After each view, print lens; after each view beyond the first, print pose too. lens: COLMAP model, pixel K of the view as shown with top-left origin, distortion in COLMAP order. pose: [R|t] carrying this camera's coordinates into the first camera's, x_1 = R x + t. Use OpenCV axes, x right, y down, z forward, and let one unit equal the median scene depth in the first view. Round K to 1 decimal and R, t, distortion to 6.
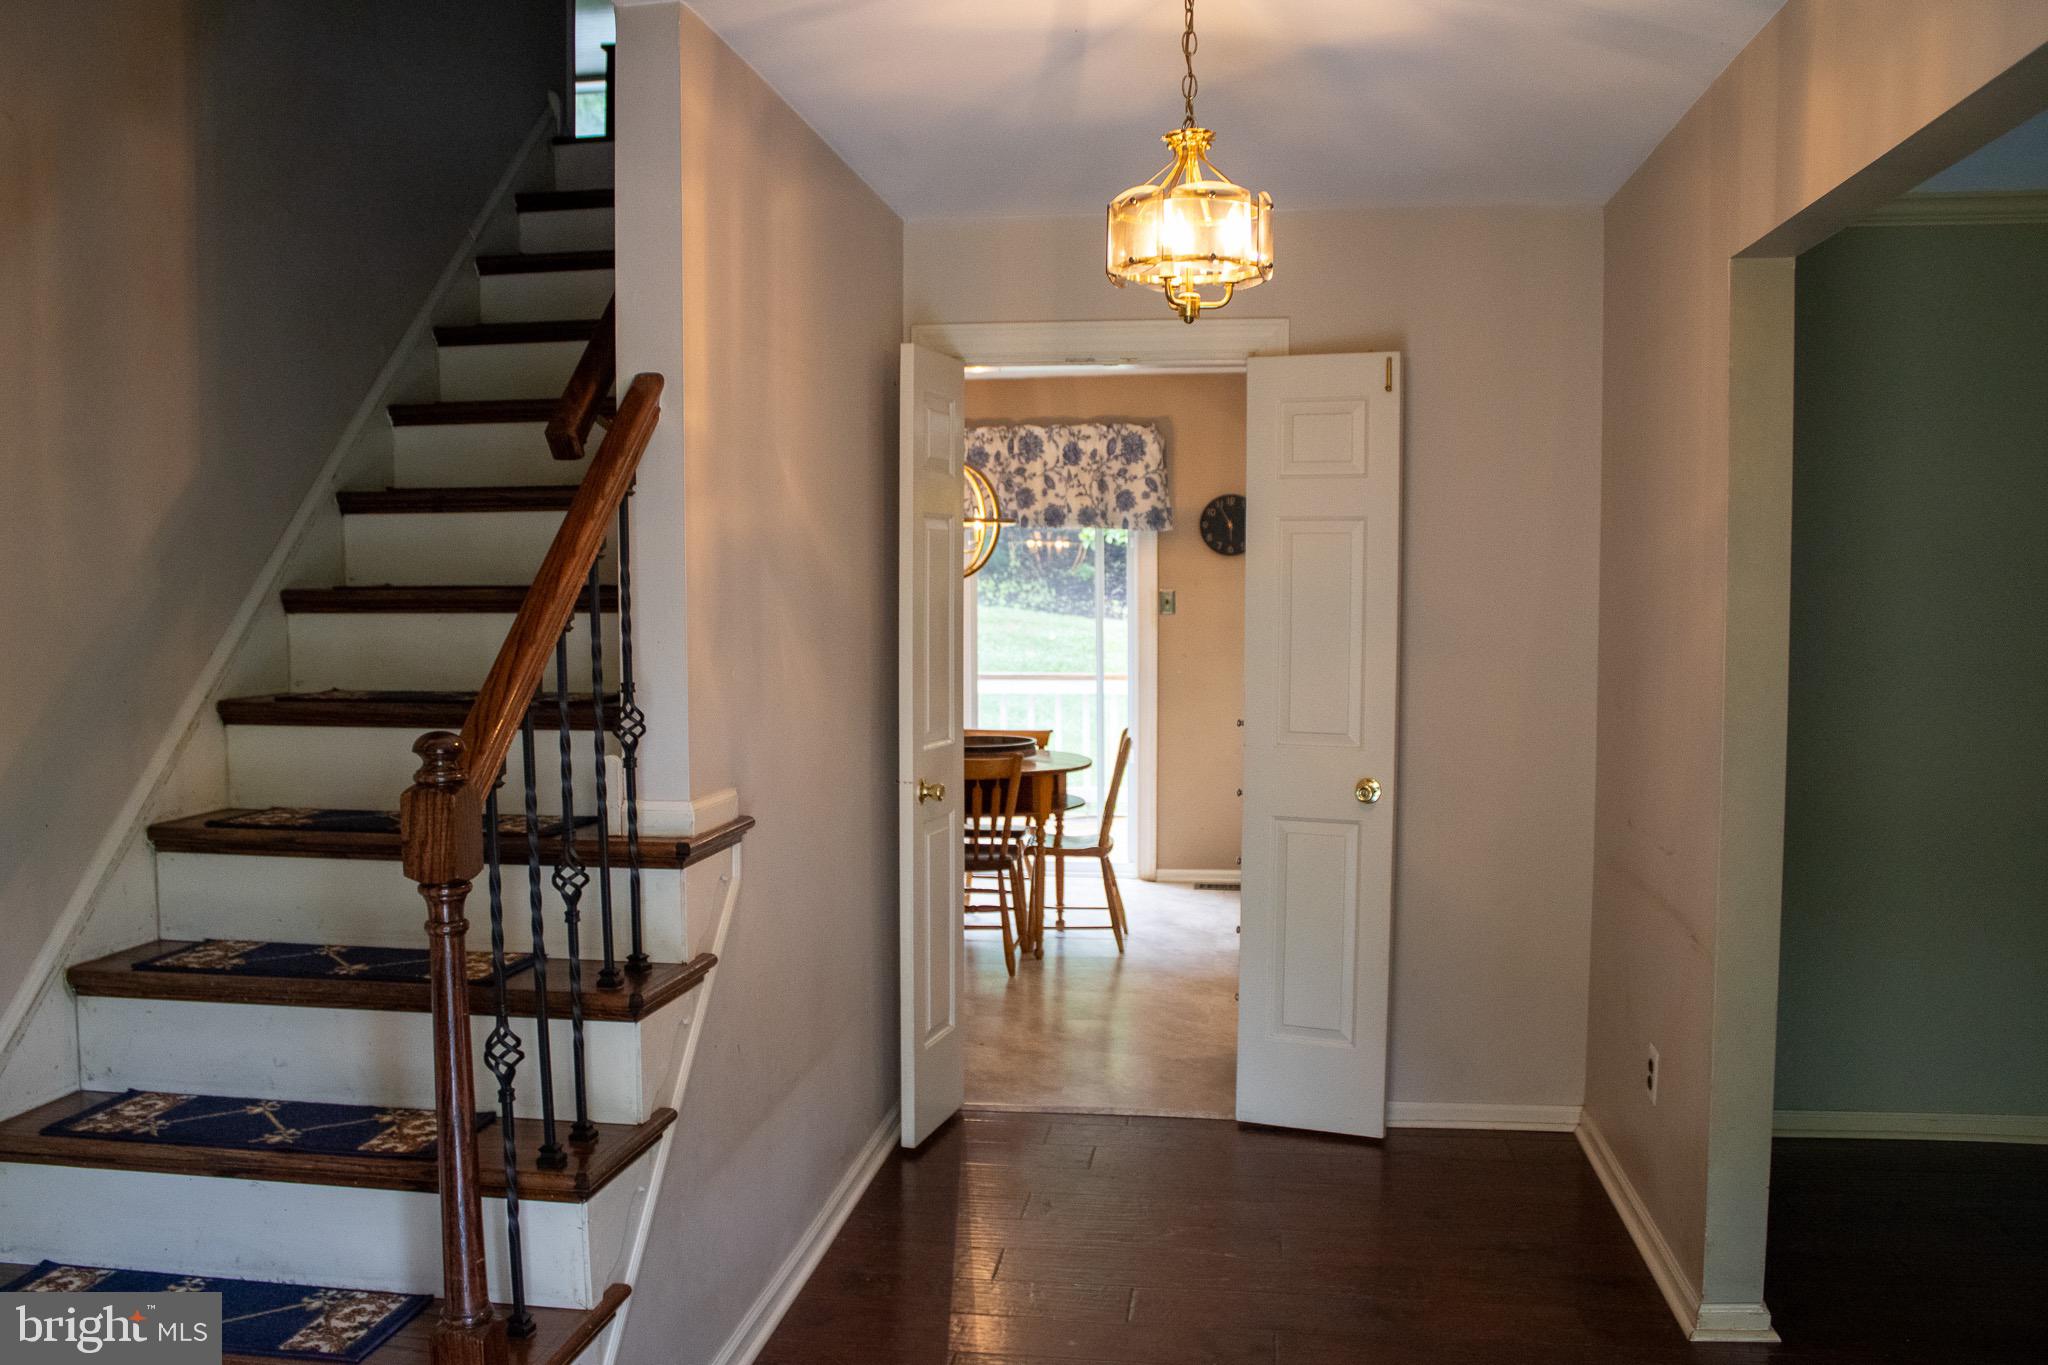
lens RADIAL K [[1783.4, 0, 1024.0], [0, 1783.4, 682.5], [0, 0, 1]] dist [-0.013688, -0.006398]
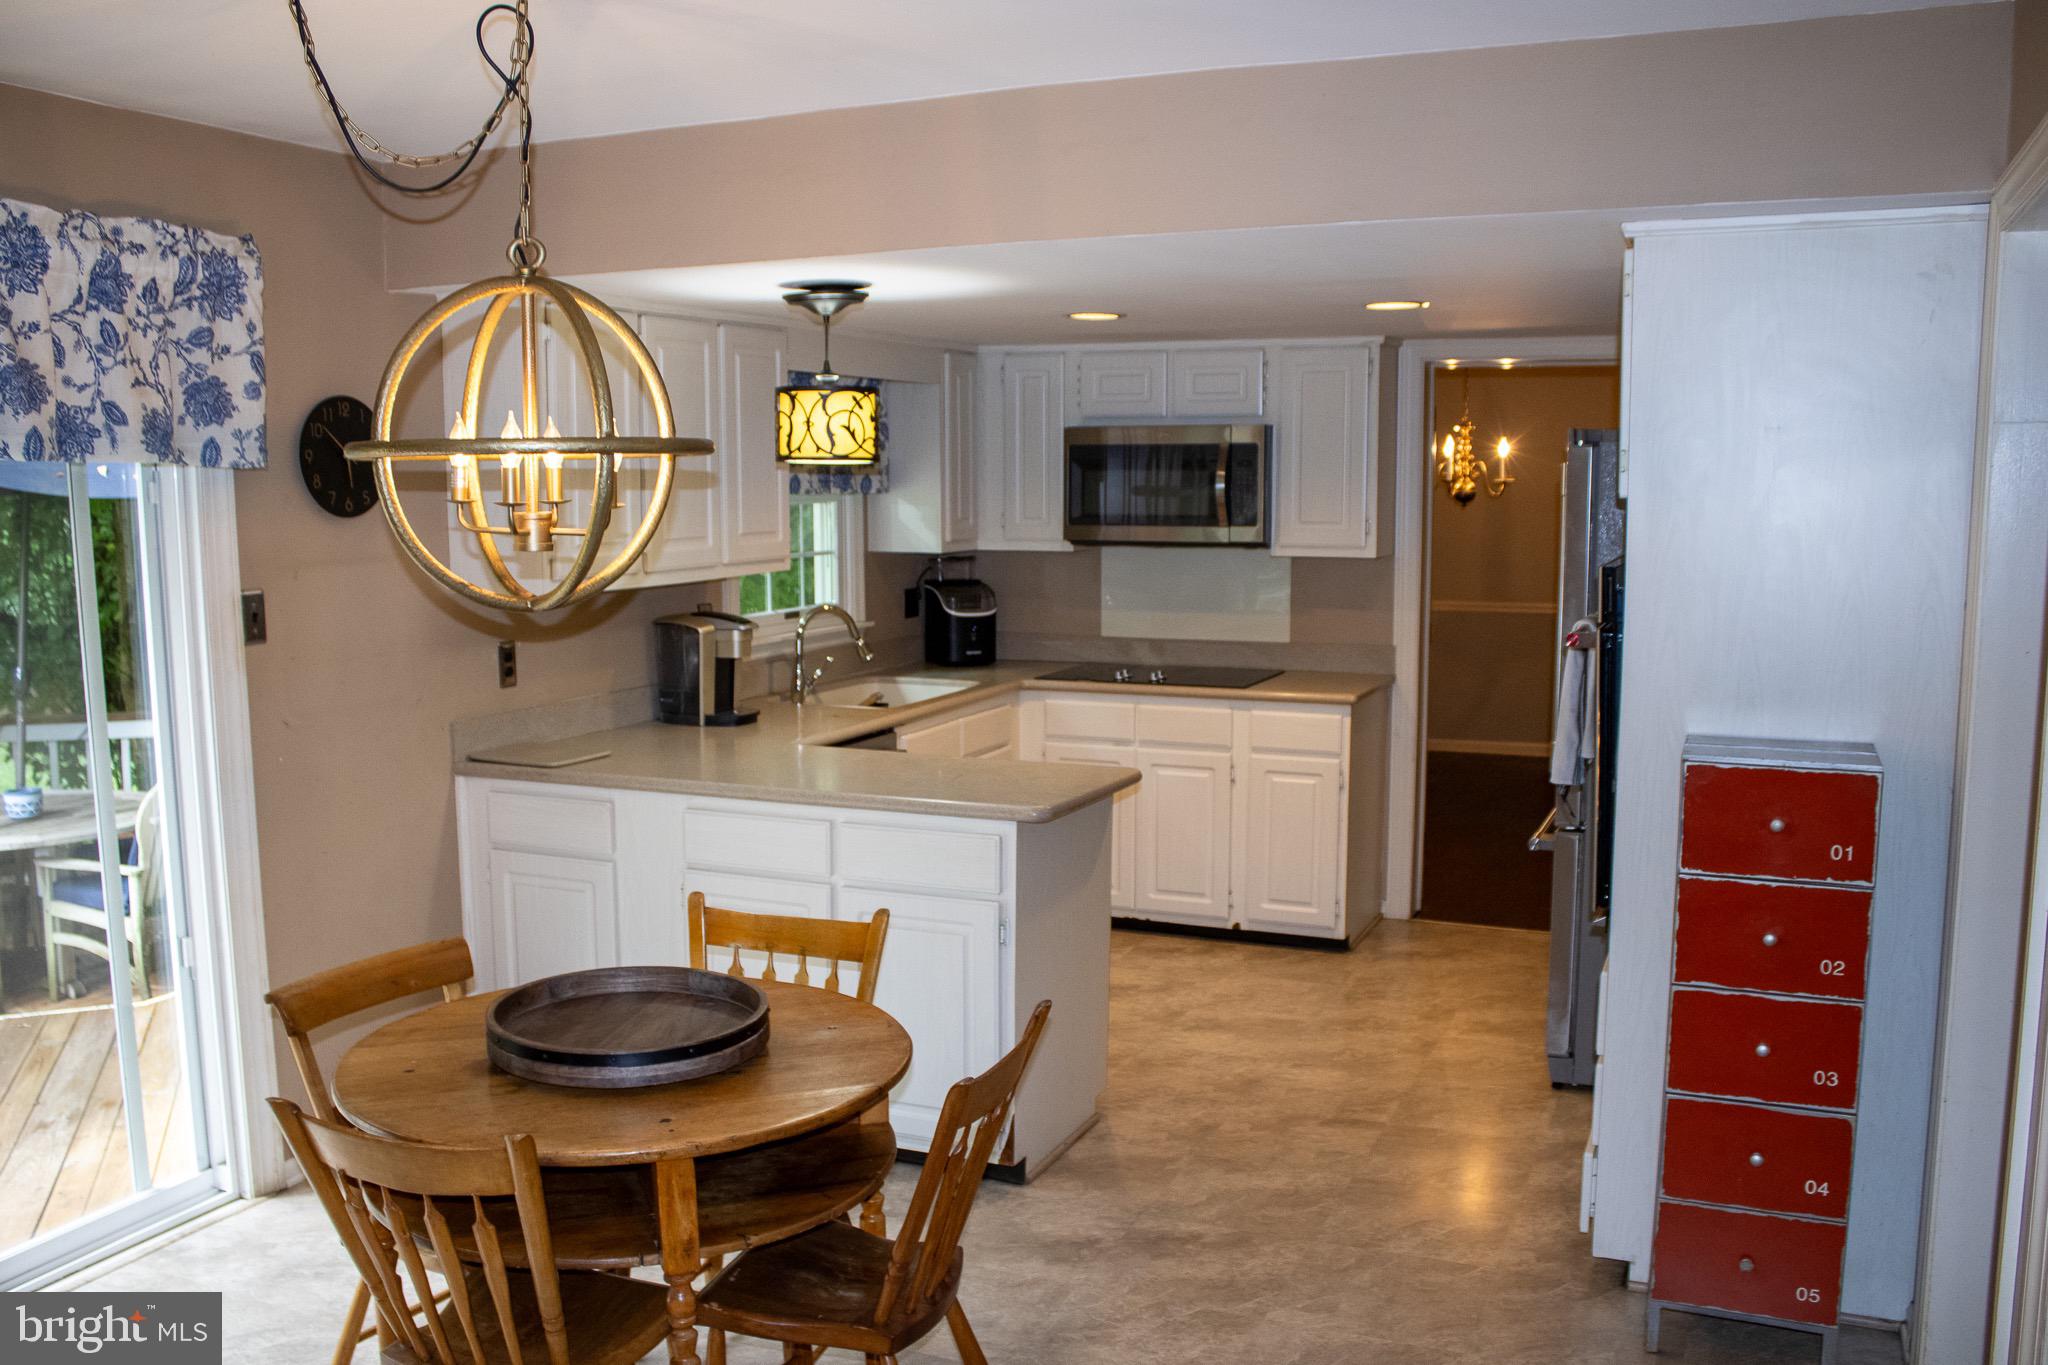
lens RADIAL K [[1783.4, 0, 1024.0], [0, 1783.4, 682.5], [0, 0, 1]] dist [-0.013688, -0.006398]
pose [[0.262519, -0.112989, 0.958289, -0.328141], [0.061094, 0.993074, 0.100354, -0.063788], [-0.962991, 0.032201, 0.267604, 0.684094]]
